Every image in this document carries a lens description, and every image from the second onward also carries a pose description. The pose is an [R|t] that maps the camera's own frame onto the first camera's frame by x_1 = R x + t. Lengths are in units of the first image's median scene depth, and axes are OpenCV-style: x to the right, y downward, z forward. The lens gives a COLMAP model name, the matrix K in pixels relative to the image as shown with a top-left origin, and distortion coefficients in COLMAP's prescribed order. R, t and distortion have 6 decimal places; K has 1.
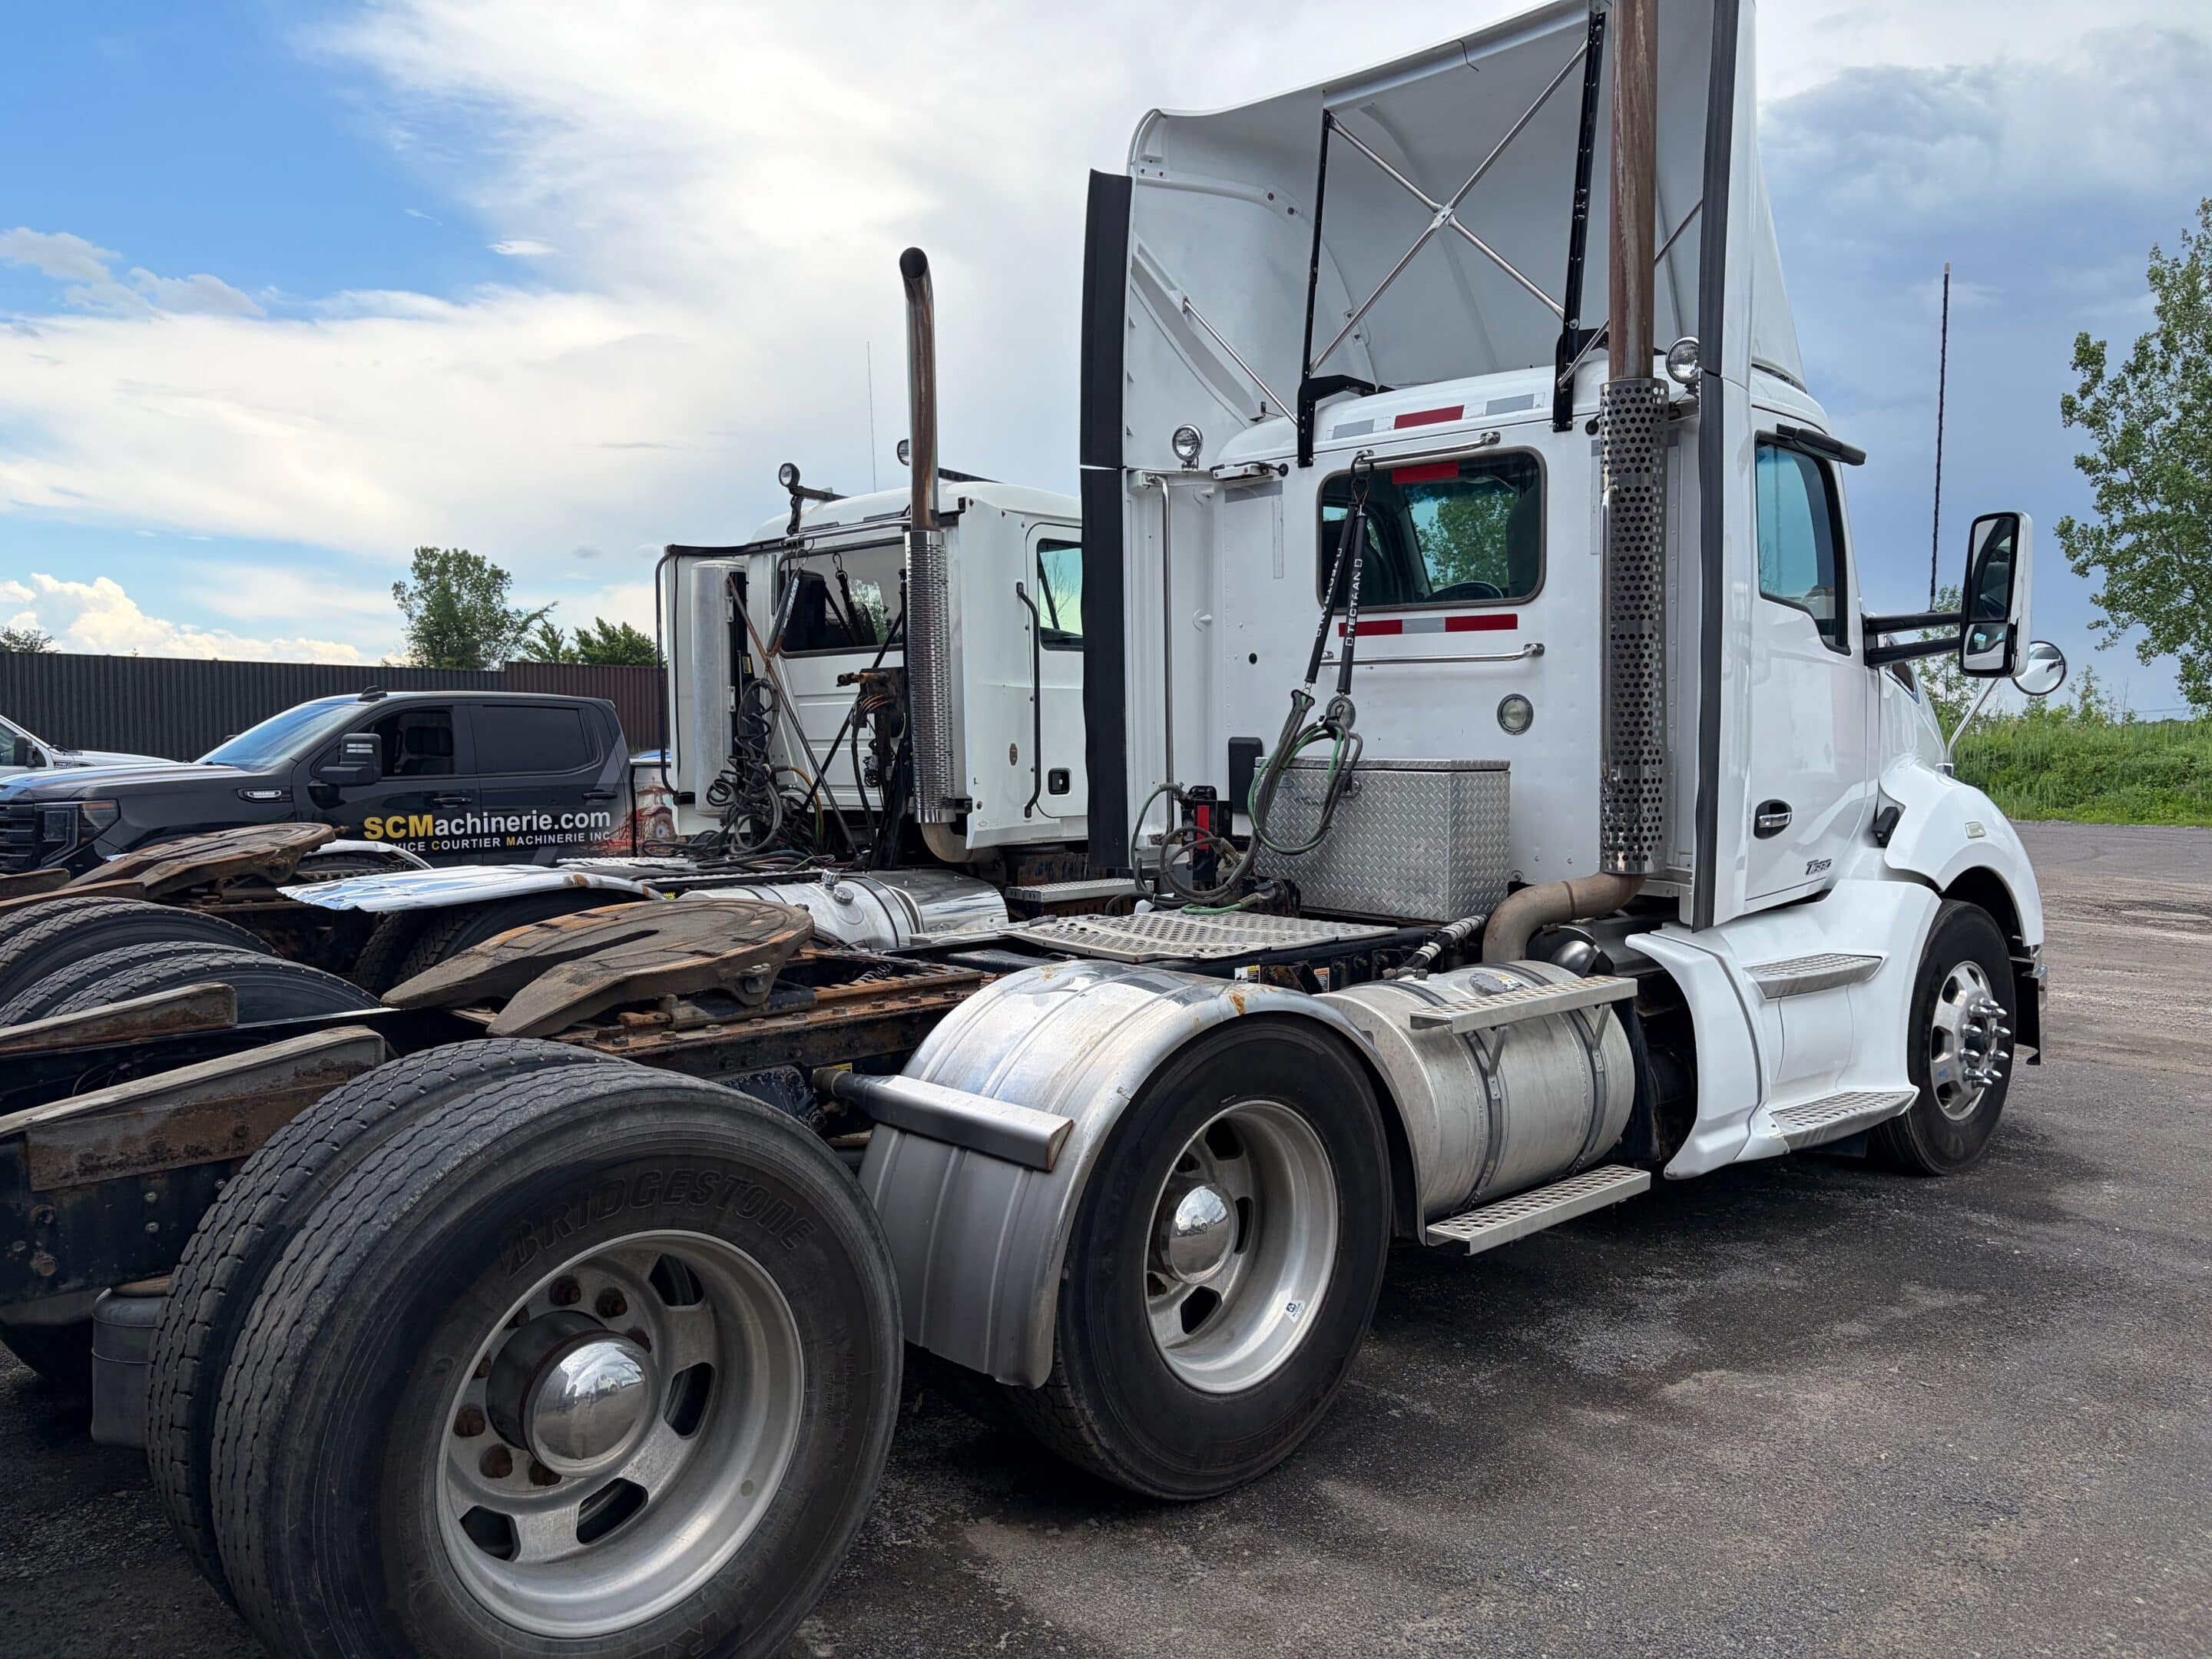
lens RADIAL K [[1682.7, 0, 1072.4], [0, 1682.7, 831.1], [0, 0, 1]] dist [0.037457, -0.039572]
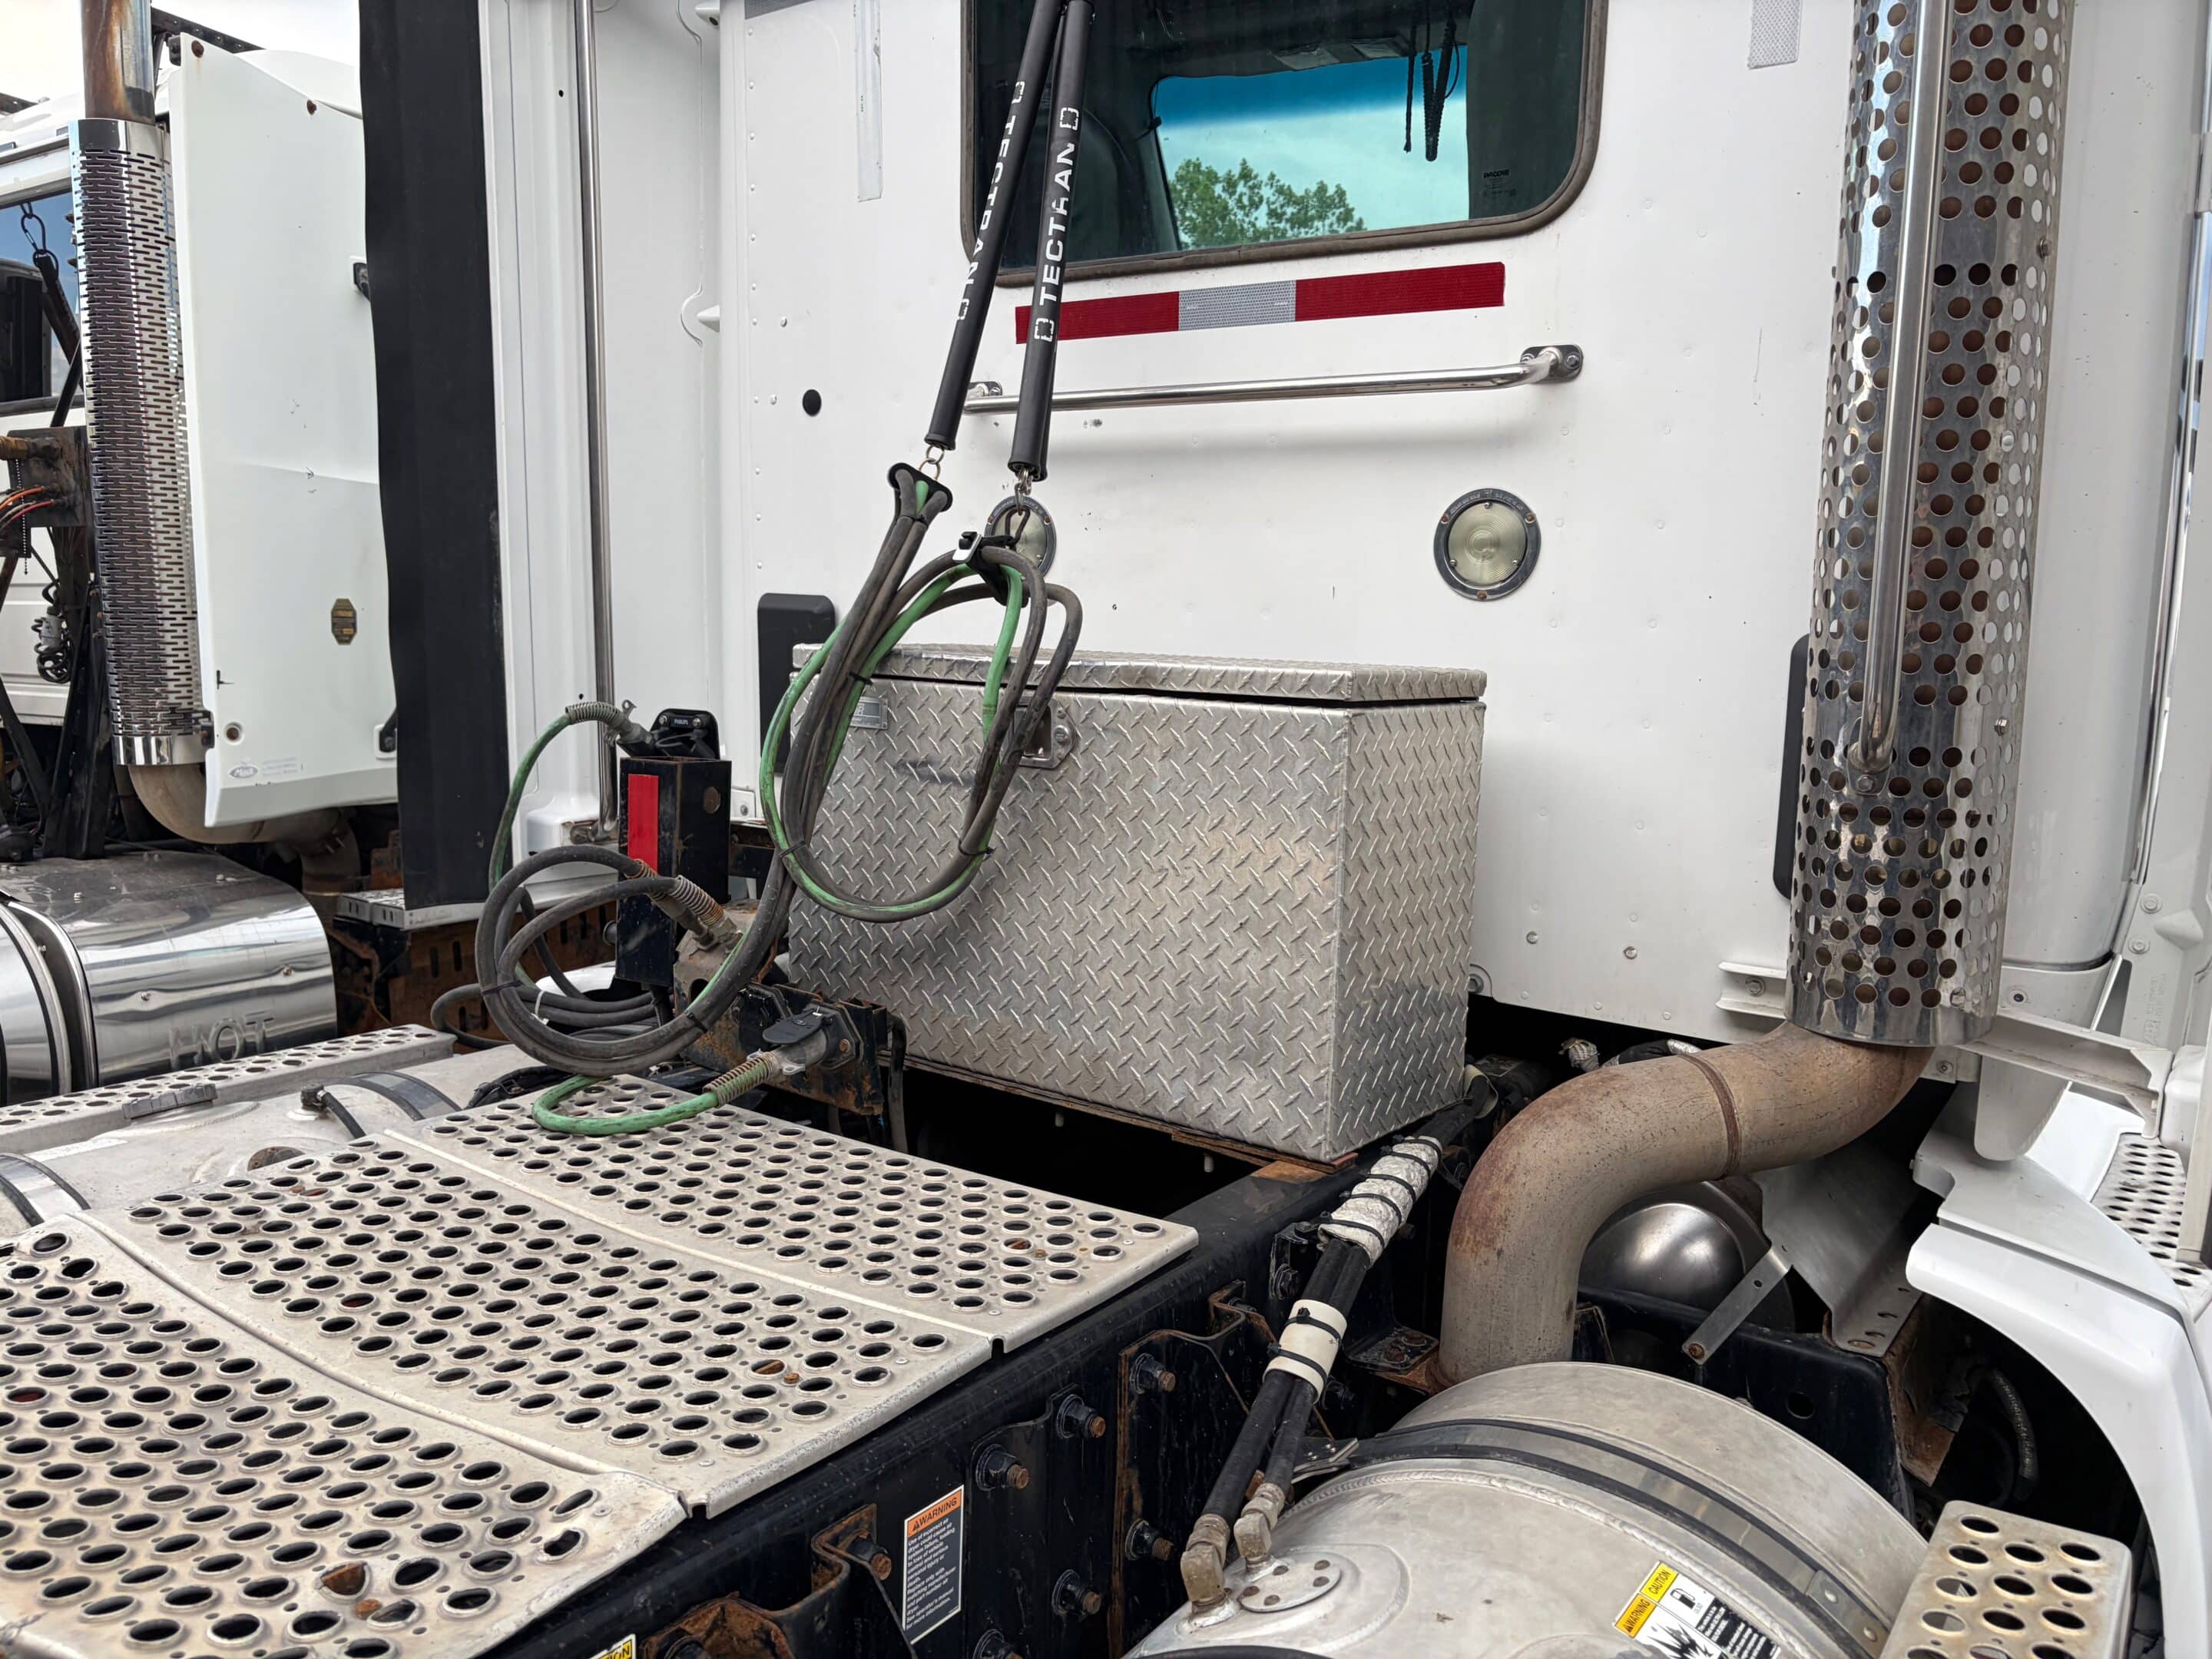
lens RADIAL K [[1682.7, 0, 1105.1], [0, 1682.7, 850.8], [0, 0, 1]] dist [0.037457, -0.039572]
pose [[0.977097, -0.004823, 0.212741, 0.070856], [-0.013380, 0.996372, 0.084042, -0.022523], [-0.212374, -0.084964, 0.973488, 0.452569]]
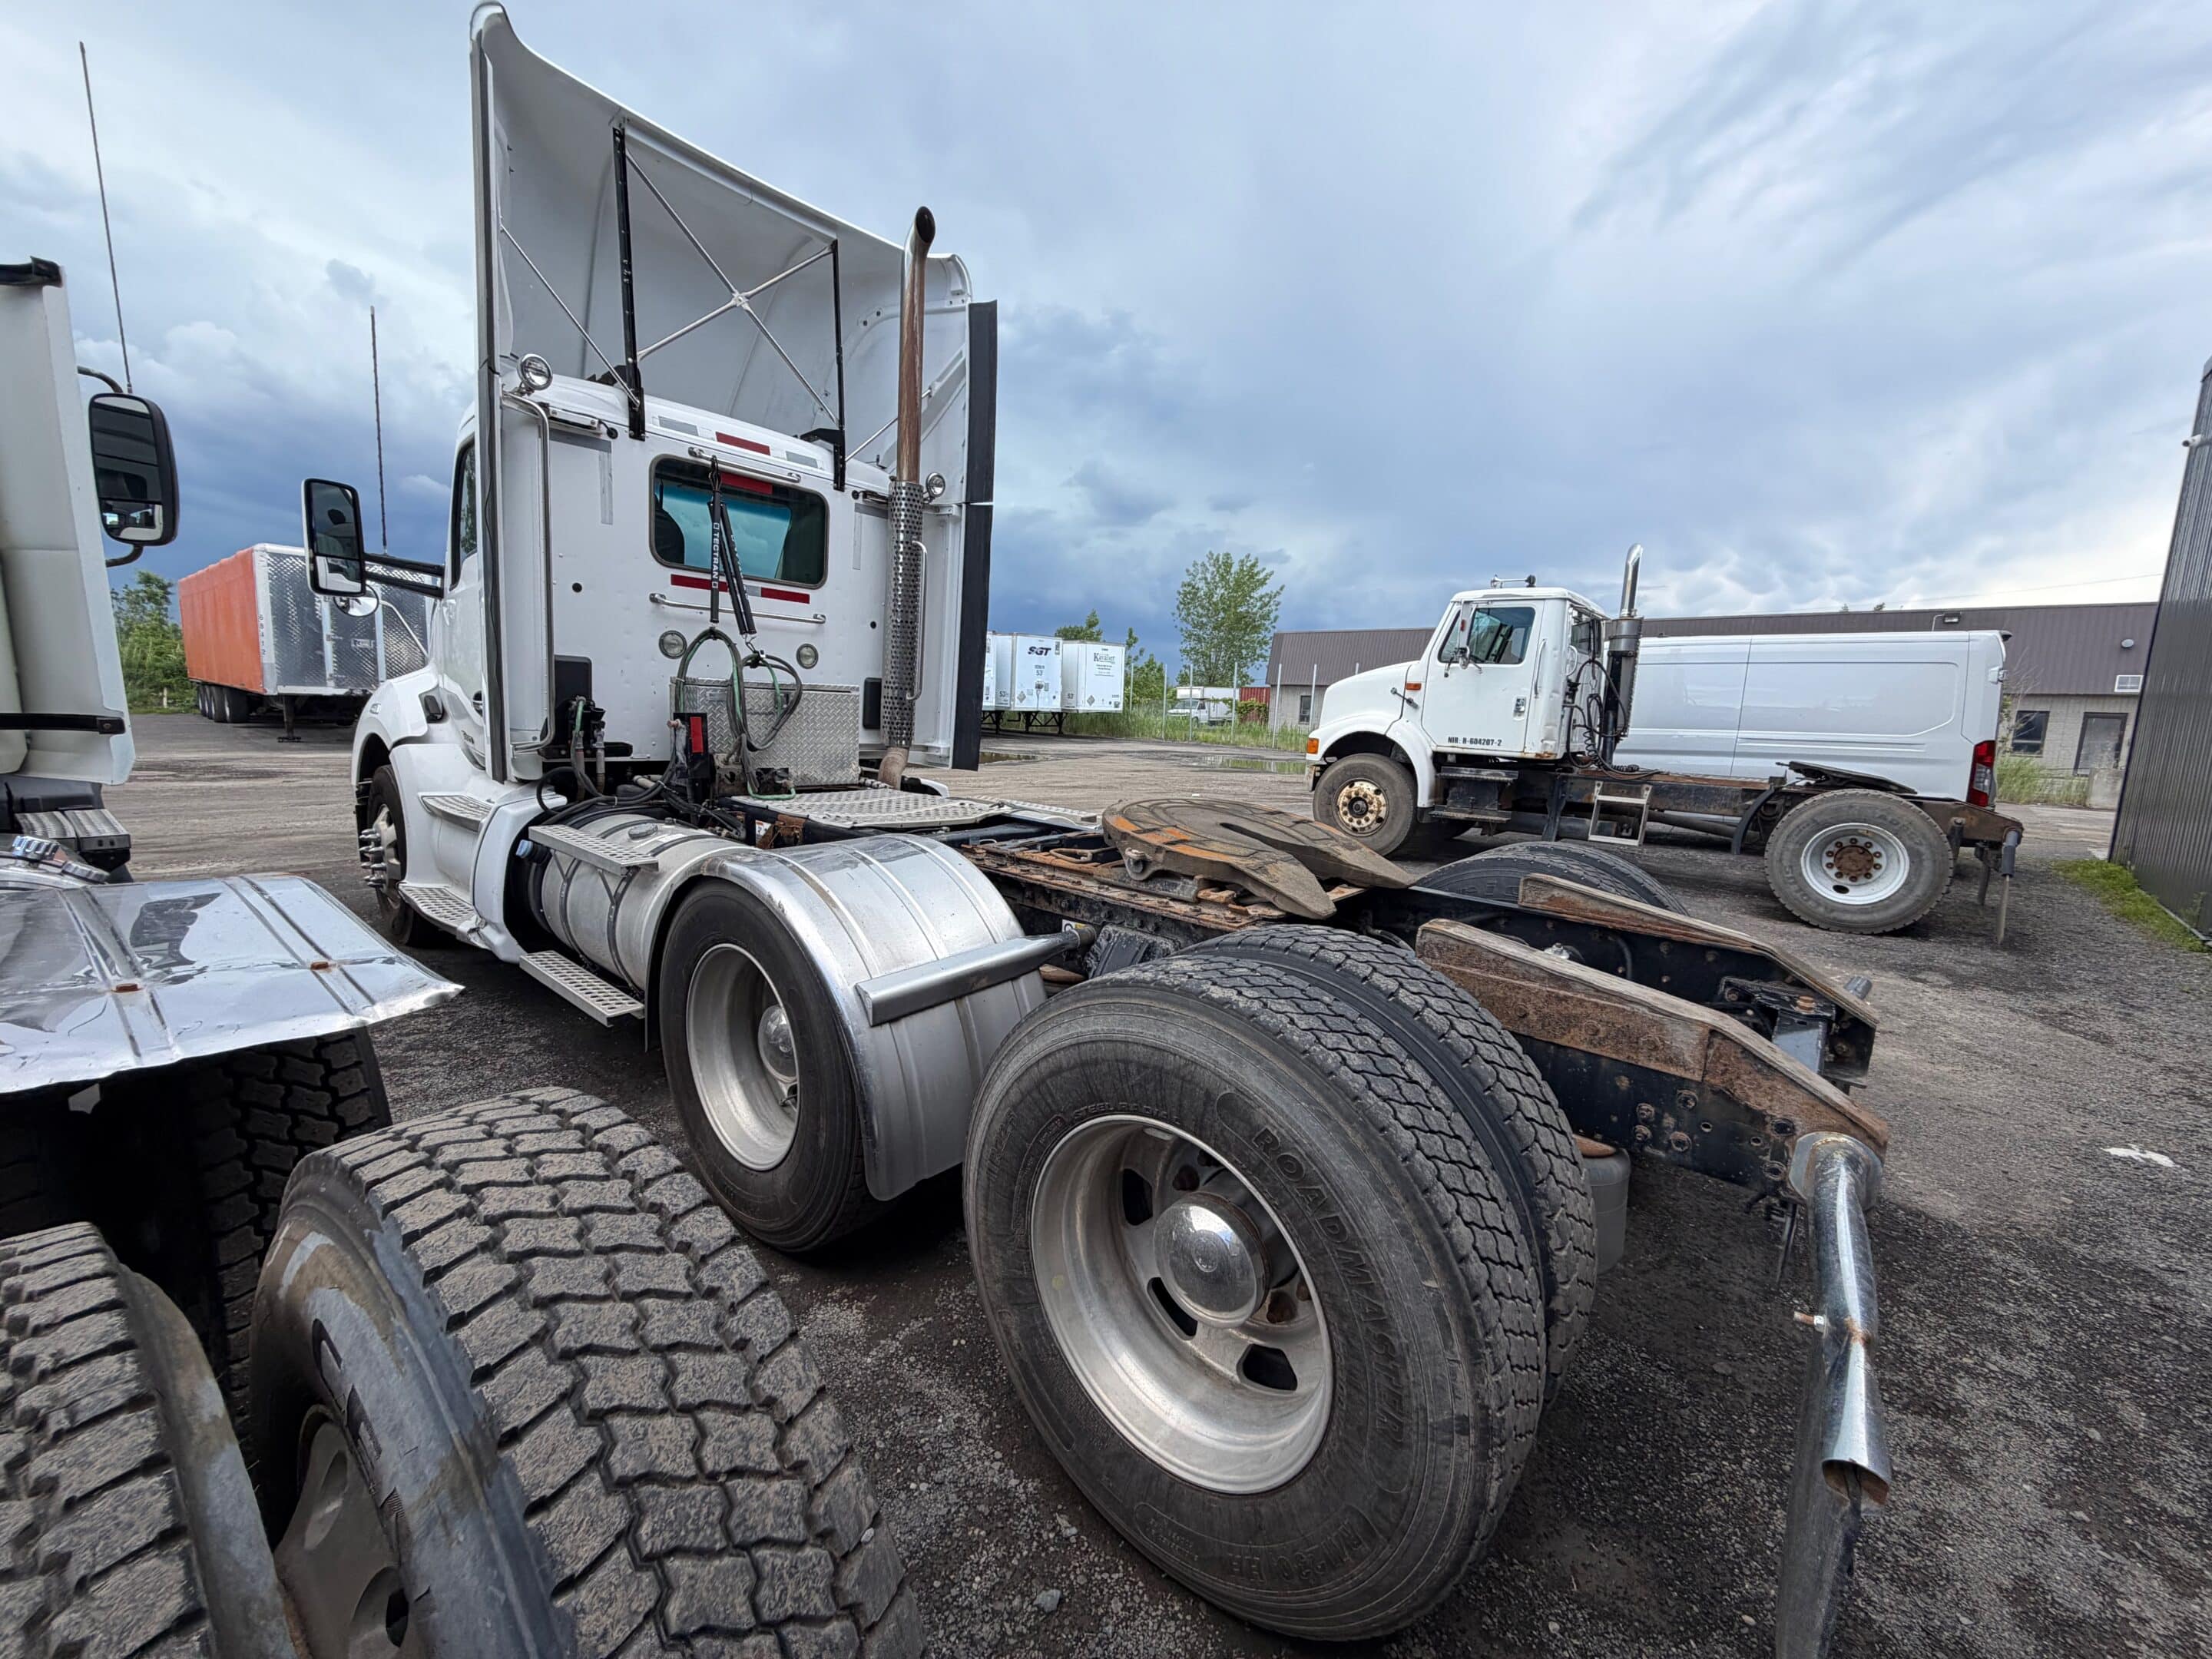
lens RADIAL K [[881.8, 0, 1103.3], [0, 881.8, 828.1], [0, 0, 1]] dist [0.004365, 0.000626]
pose [[-0.123082, -0.149050, 0.981140, -0.447216], [0.011125, 0.988387, 0.151547, -0.021405], [-0.992334, 0.029568, -0.119994, 0.570573]]
